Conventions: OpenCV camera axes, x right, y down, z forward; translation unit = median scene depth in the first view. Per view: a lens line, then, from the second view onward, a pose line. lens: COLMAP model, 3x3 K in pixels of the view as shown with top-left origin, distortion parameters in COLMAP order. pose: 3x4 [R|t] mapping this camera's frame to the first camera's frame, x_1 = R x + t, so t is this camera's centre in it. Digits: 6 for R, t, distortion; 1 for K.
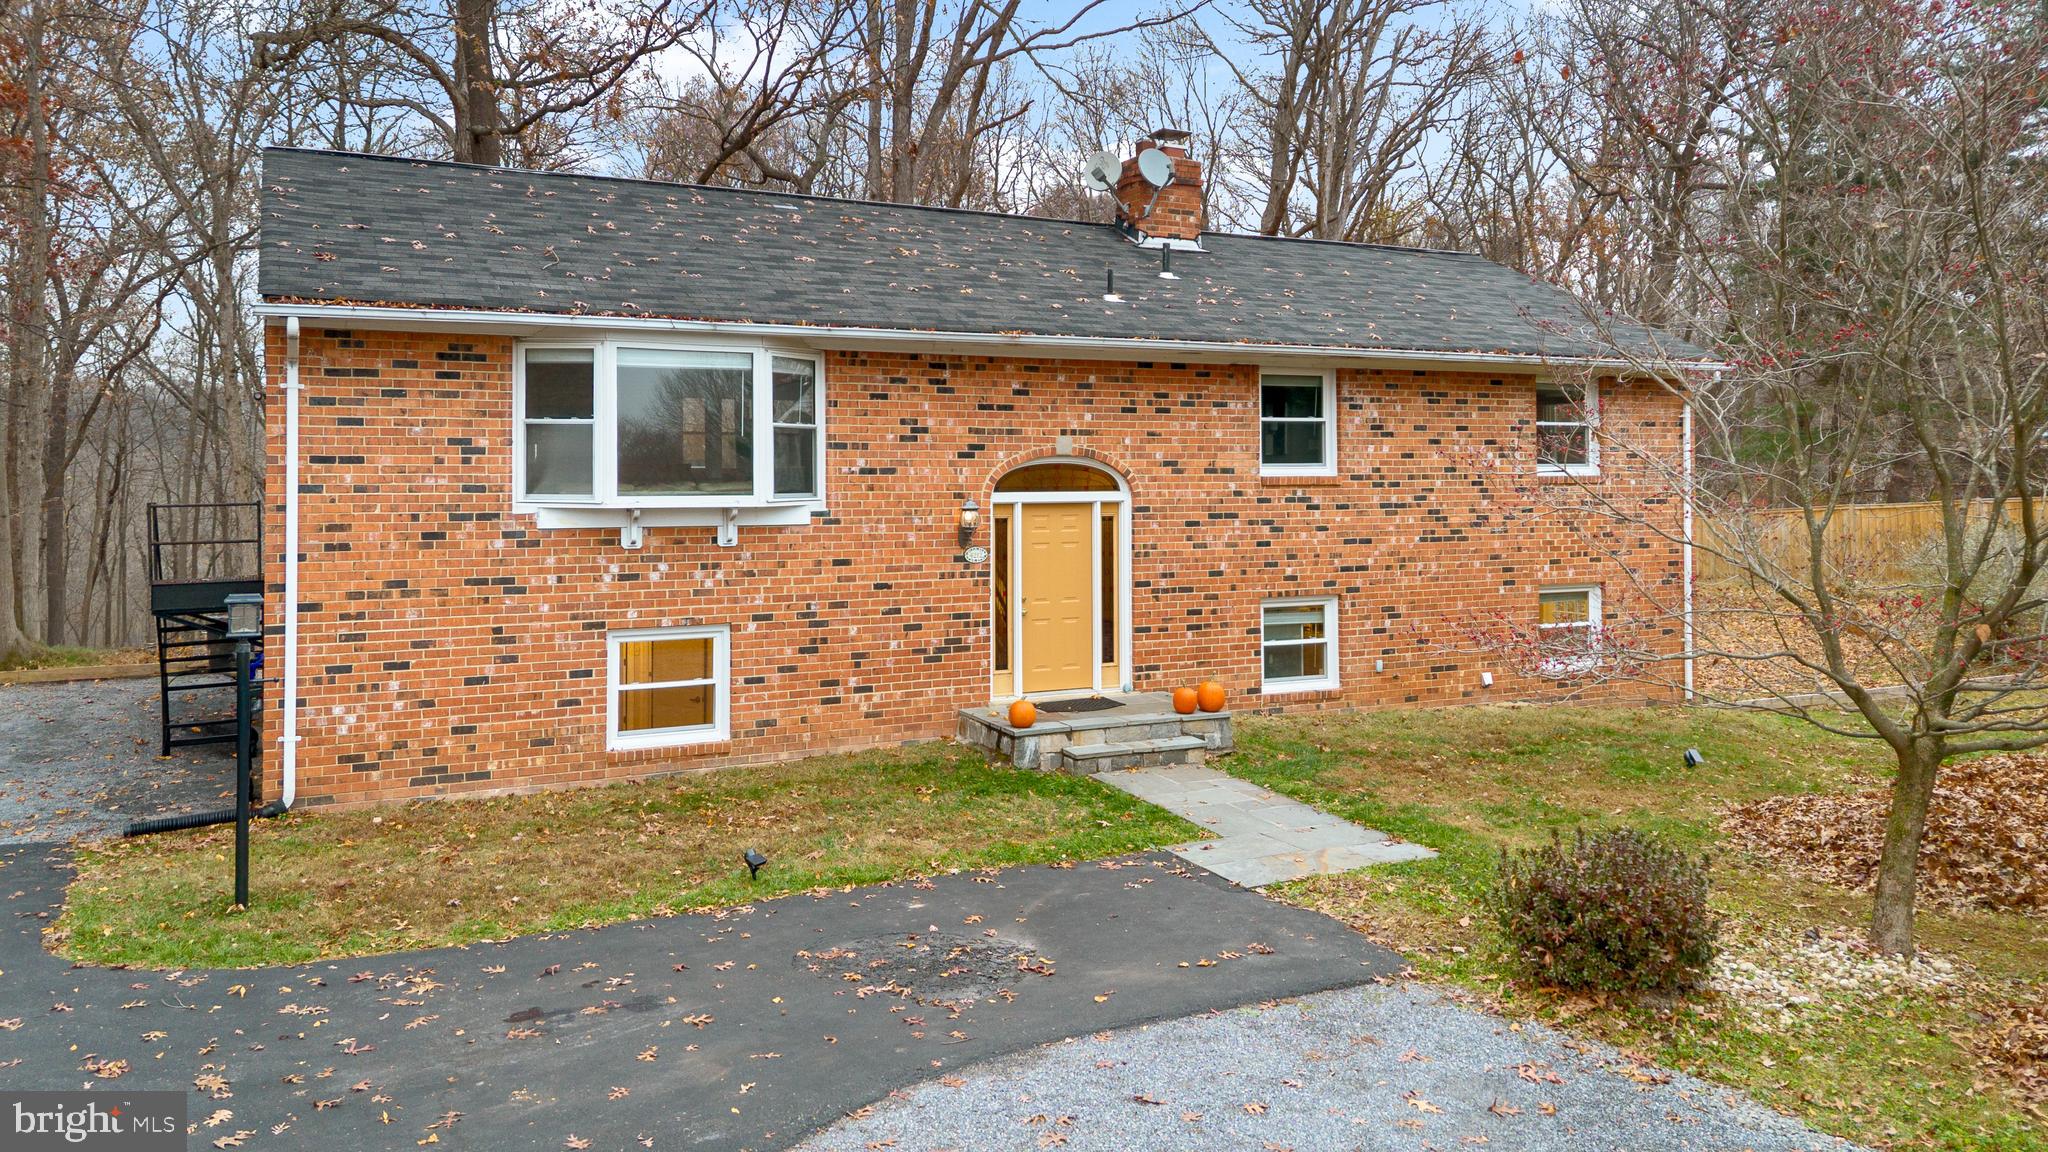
lens RADIAL K [[1407.2, 0, 1020.4], [0, 1407.2, 452.9], [0, 0, 1]] dist [-0.001395, -0.006773]
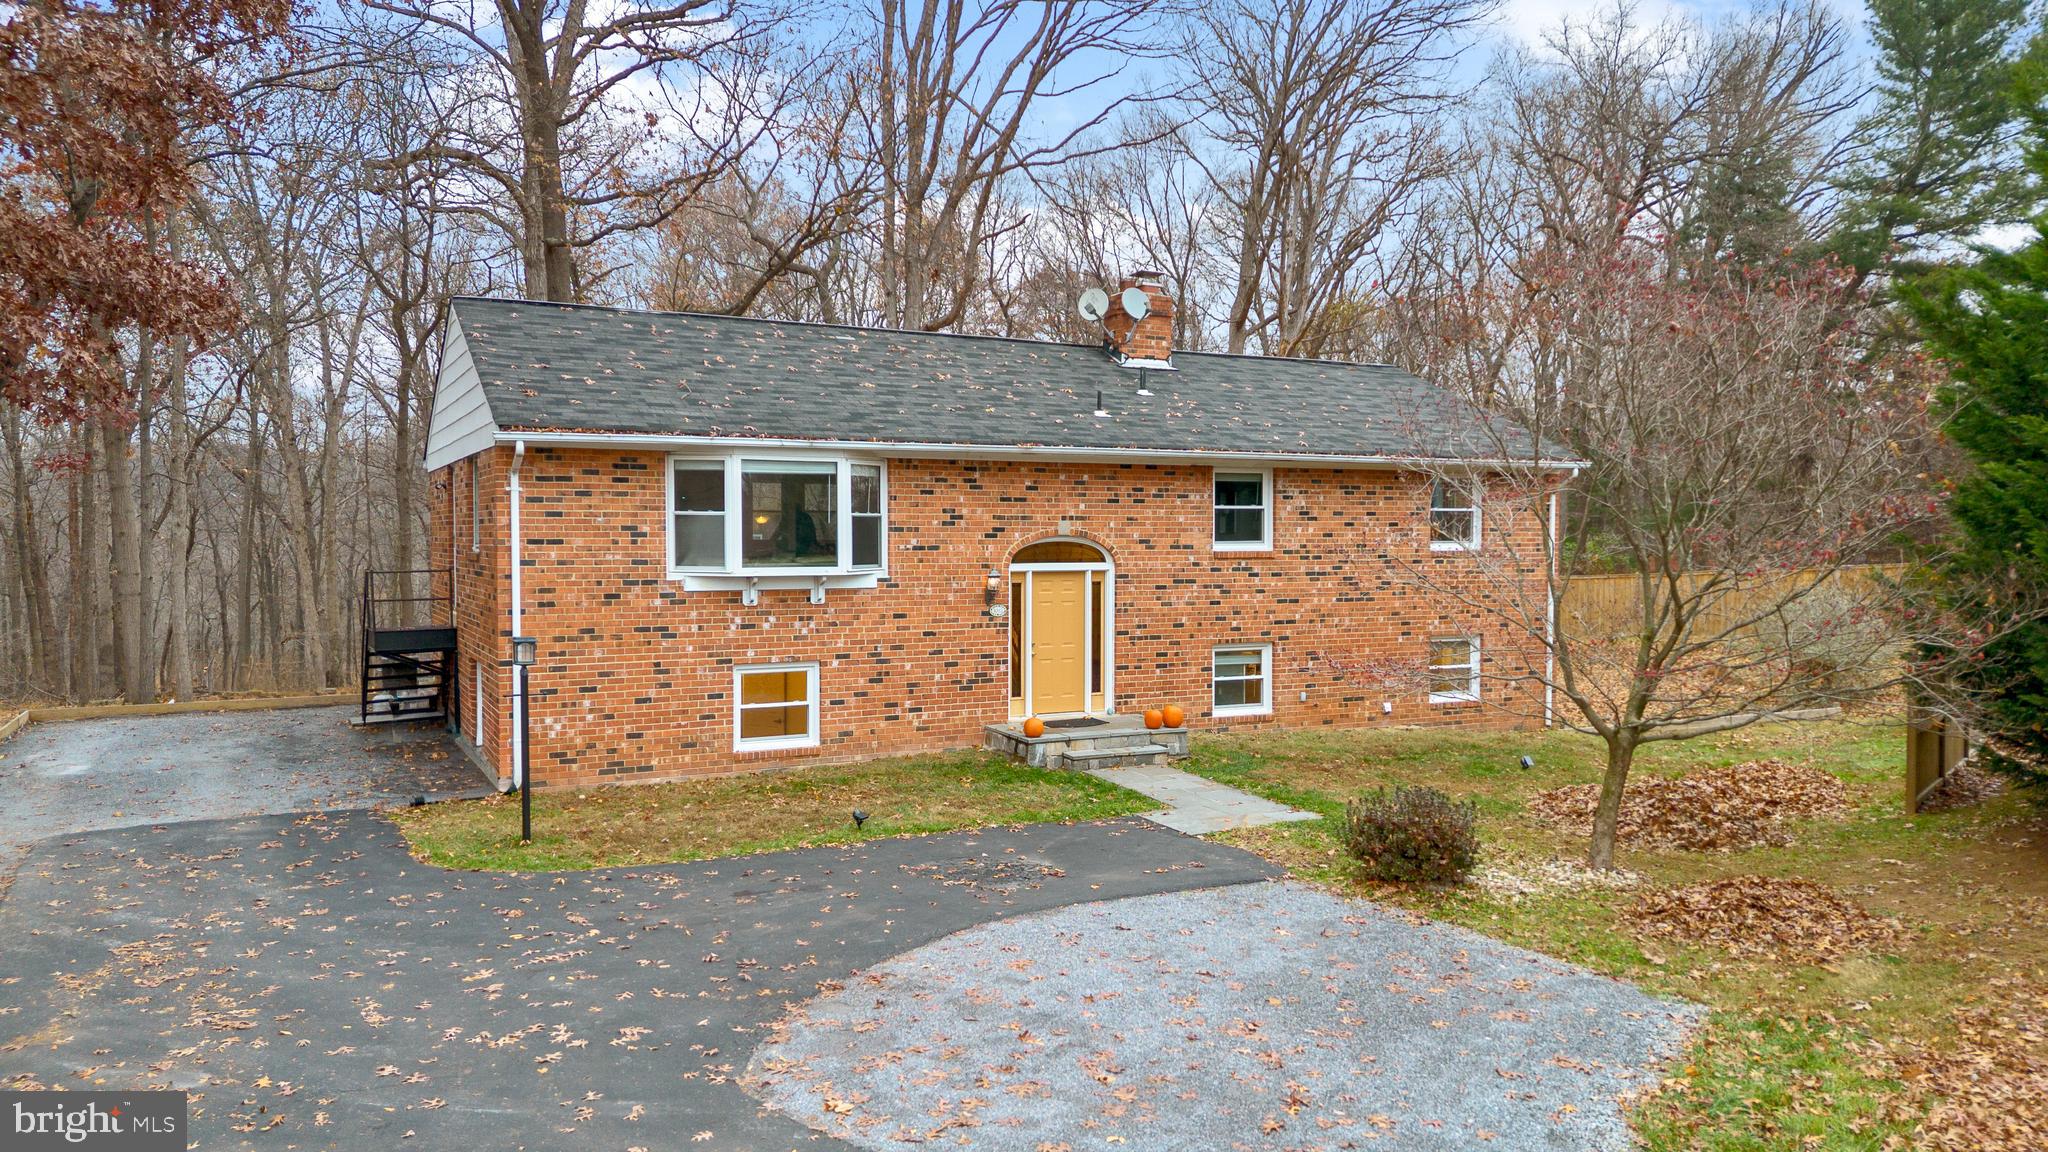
lens RADIAL K [[1407.2, 0, 1039.7], [0, 1407.2, 576.1], [0, 0, 1]] dist [-0.001395, -0.006773]
pose [[0.999599, 0.004069, 0.028024, -0.031585], [-0.005455, 0.998757, 0.049539, -0.028488], [-0.027788, -0.049672, 0.998379, -0.353789]]
